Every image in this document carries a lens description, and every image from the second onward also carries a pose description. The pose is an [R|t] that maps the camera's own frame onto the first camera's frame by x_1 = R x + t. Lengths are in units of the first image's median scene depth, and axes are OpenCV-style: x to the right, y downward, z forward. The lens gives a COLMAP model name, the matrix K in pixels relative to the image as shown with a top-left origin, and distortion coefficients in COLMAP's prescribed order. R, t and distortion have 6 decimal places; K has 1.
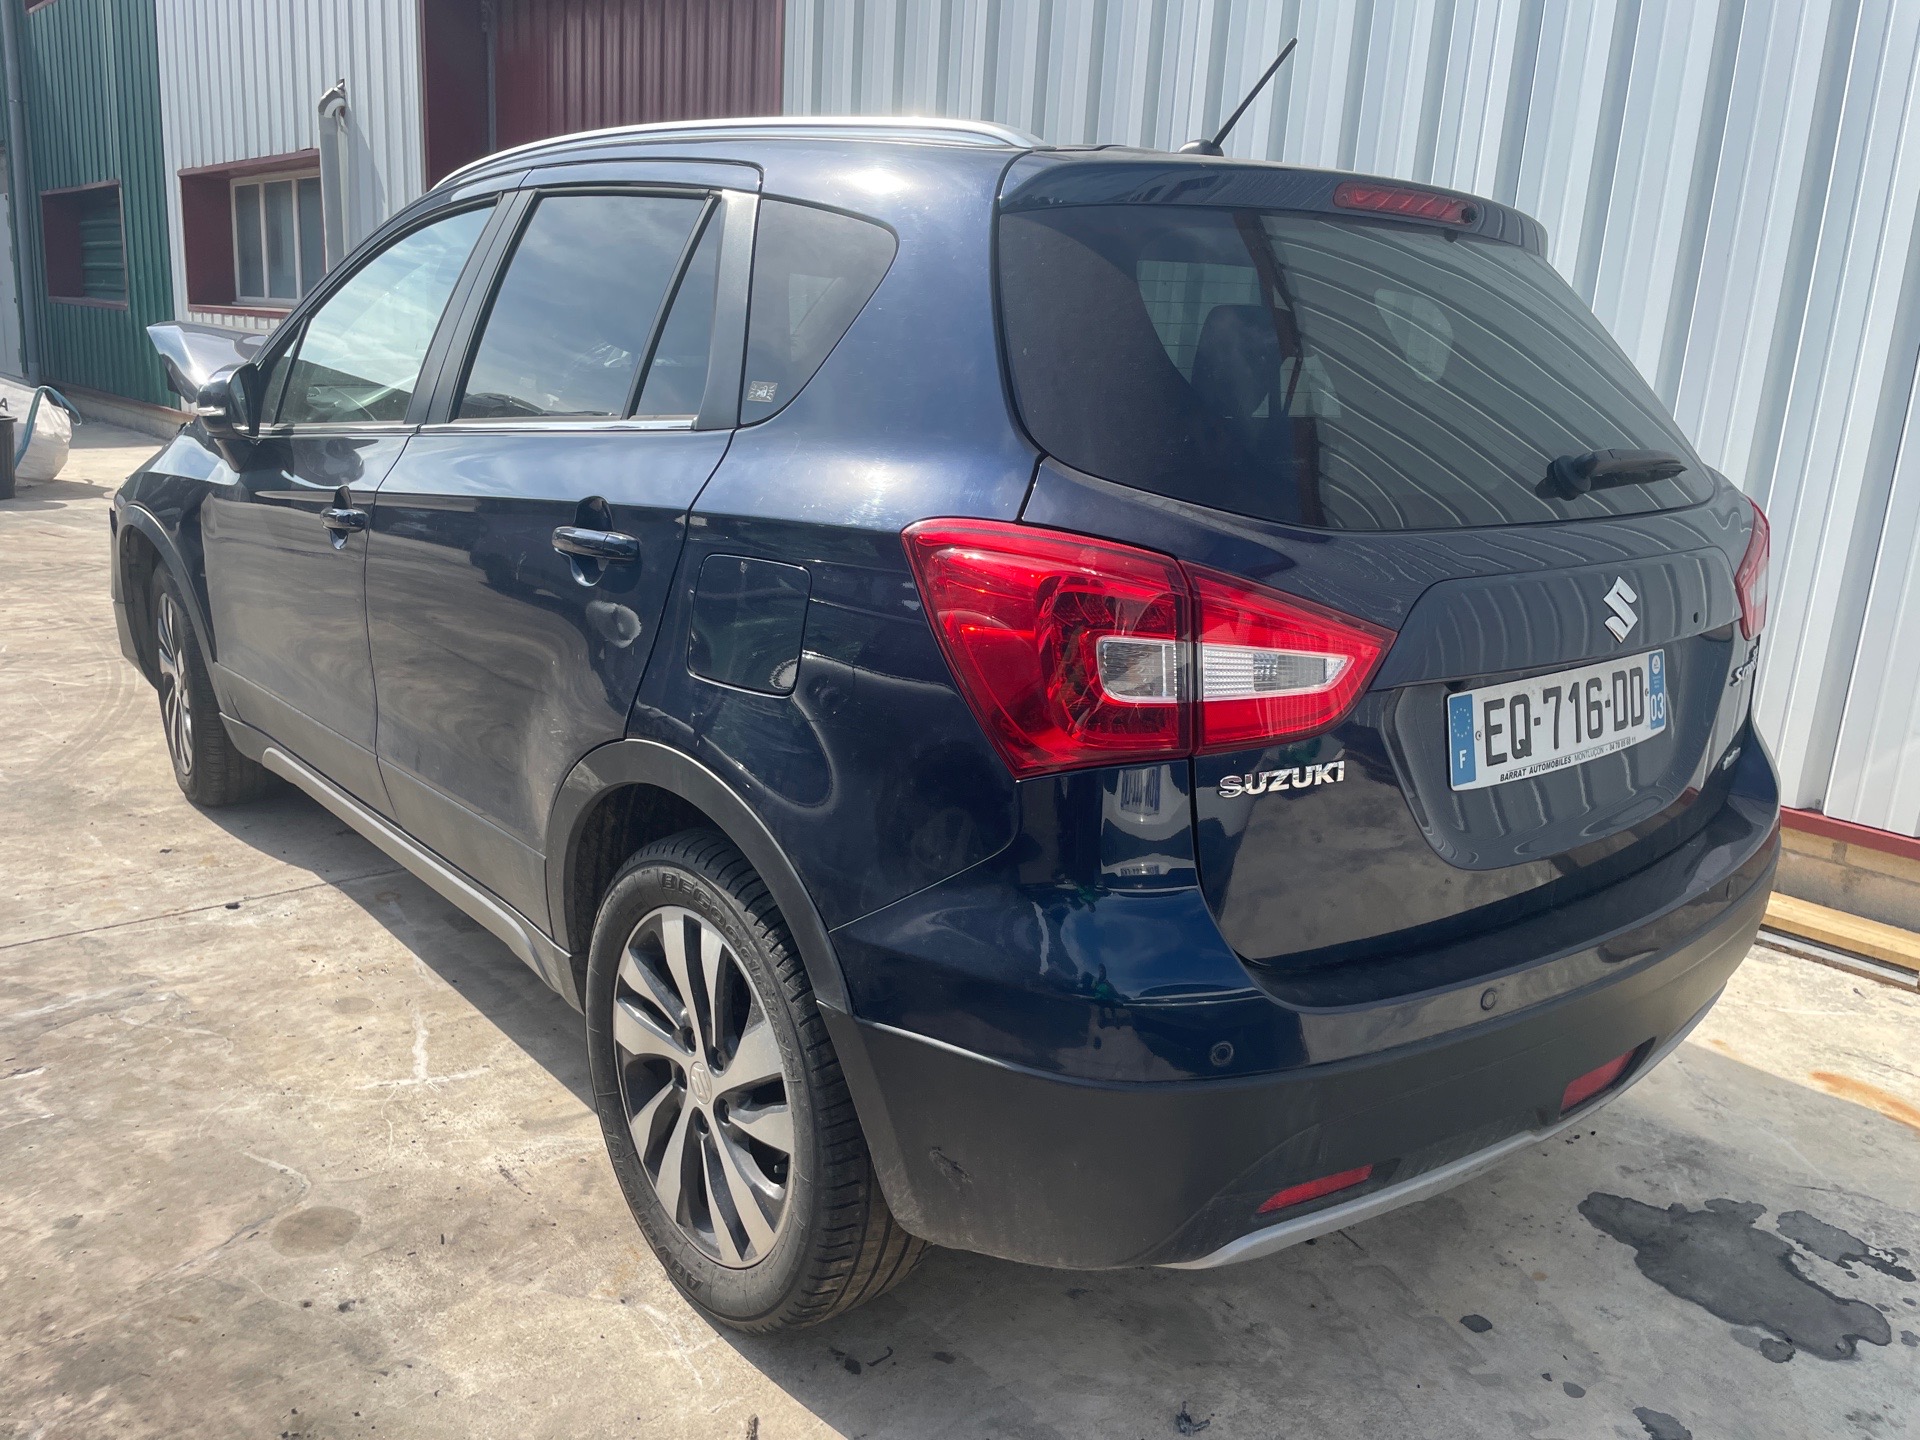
lens RADIAL K [[1443.6, 0, 964.9], [0, 1443.6, 731.4], [0, 0, 1]] dist [0.084756, -0.120036]
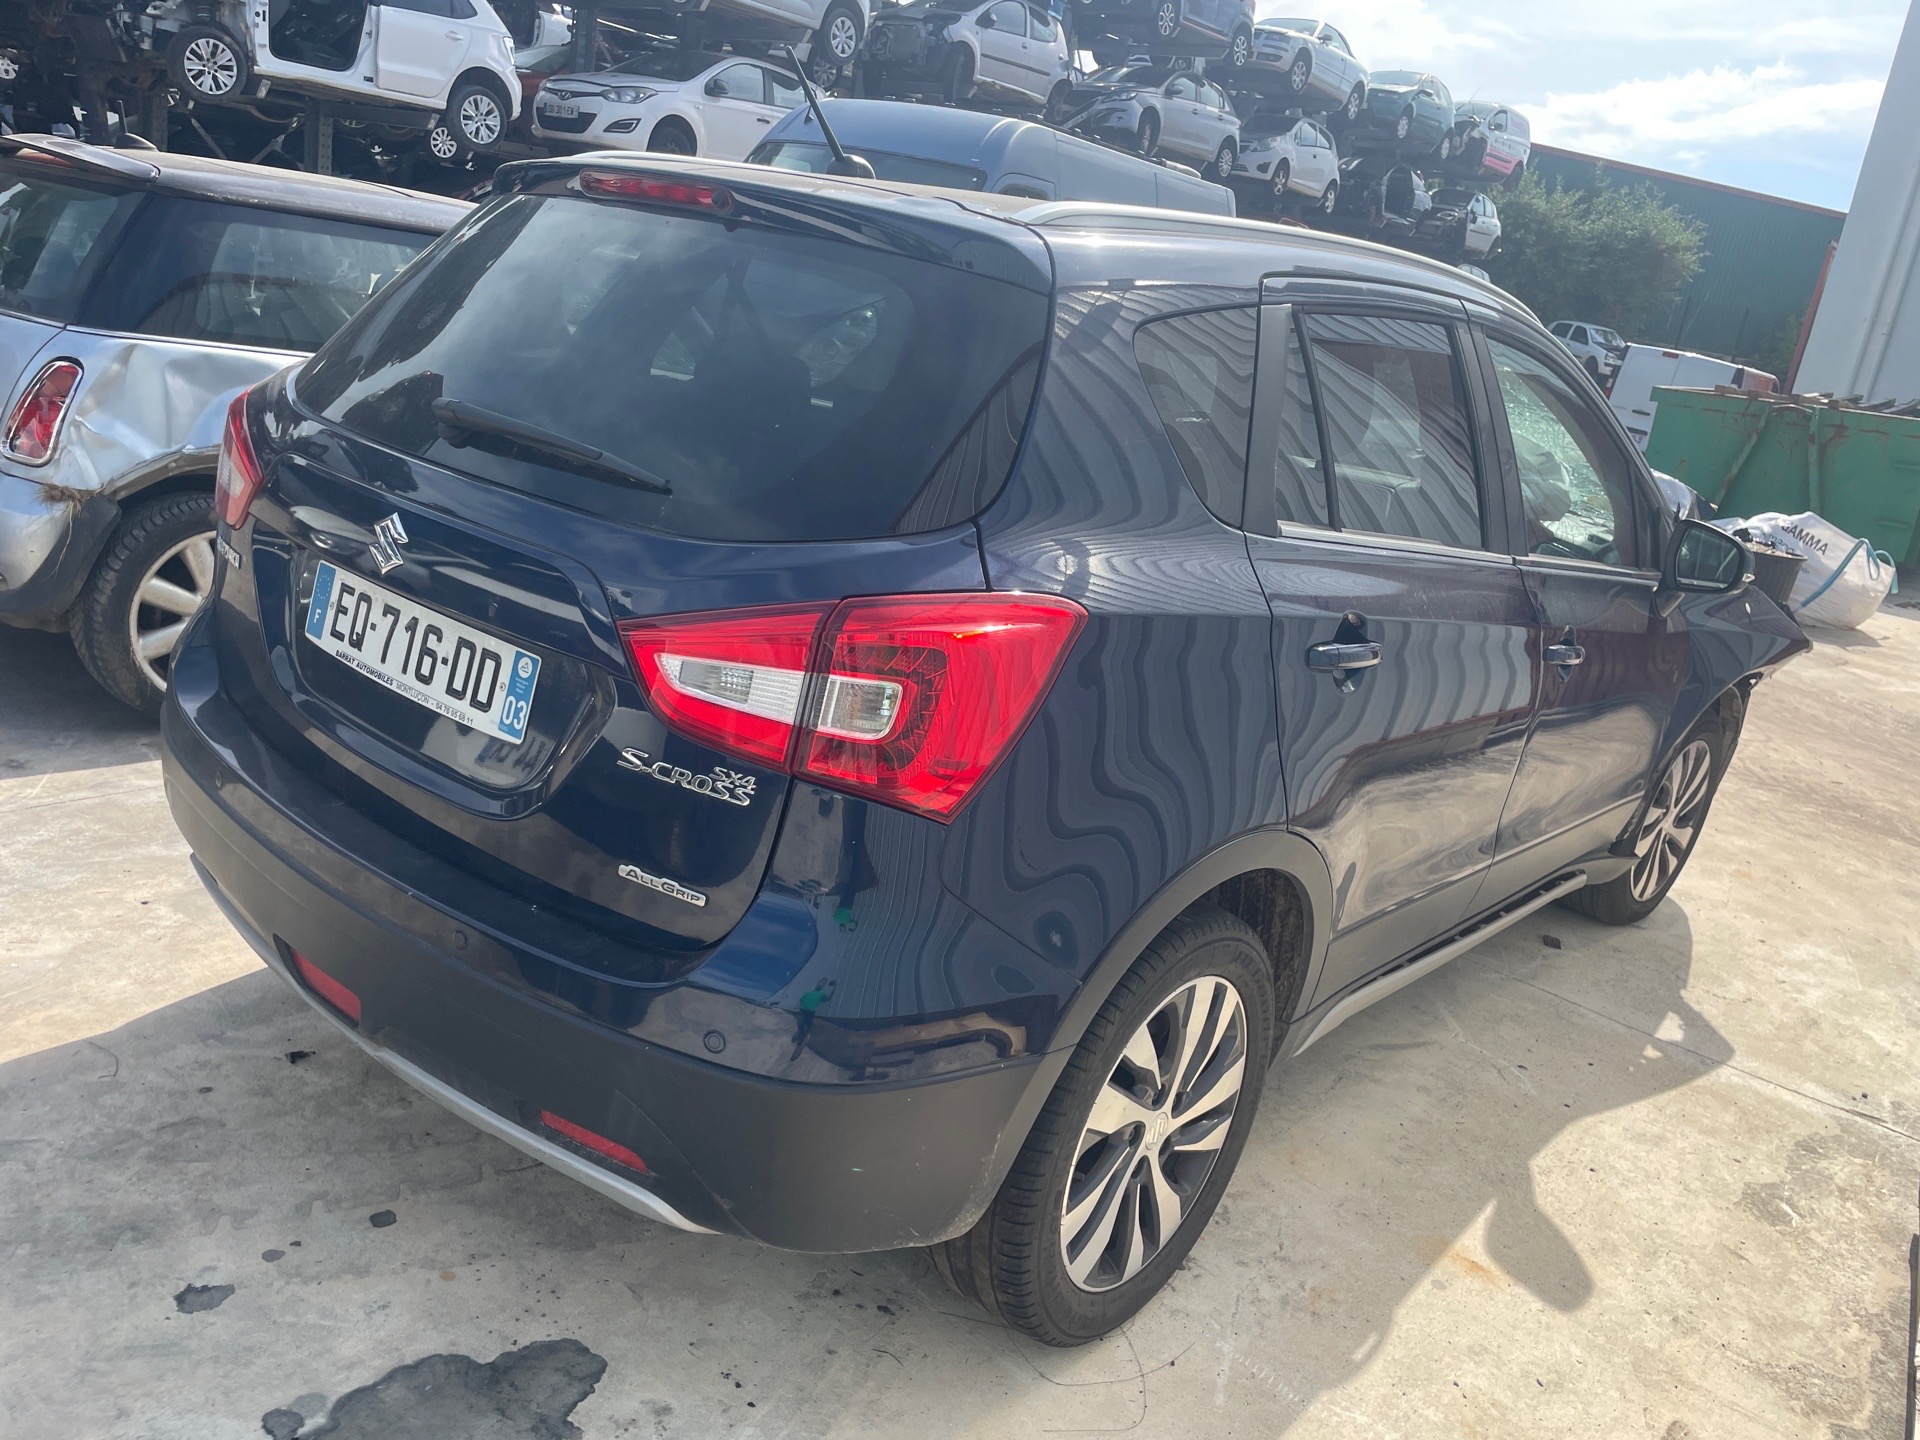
lens RADIAL K [[1443.6, 0, 964.9], [0, 1443.6, 731.4], [0, 0, 1]] dist [0.084756, -0.120036]
pose [[0.182484, 0.277481, -0.943241, 1.358054], [-0.389864, 0.901128, 0.189667, -0.281776], [0.902610, 0.333125, 0.272621, 1.000910]]
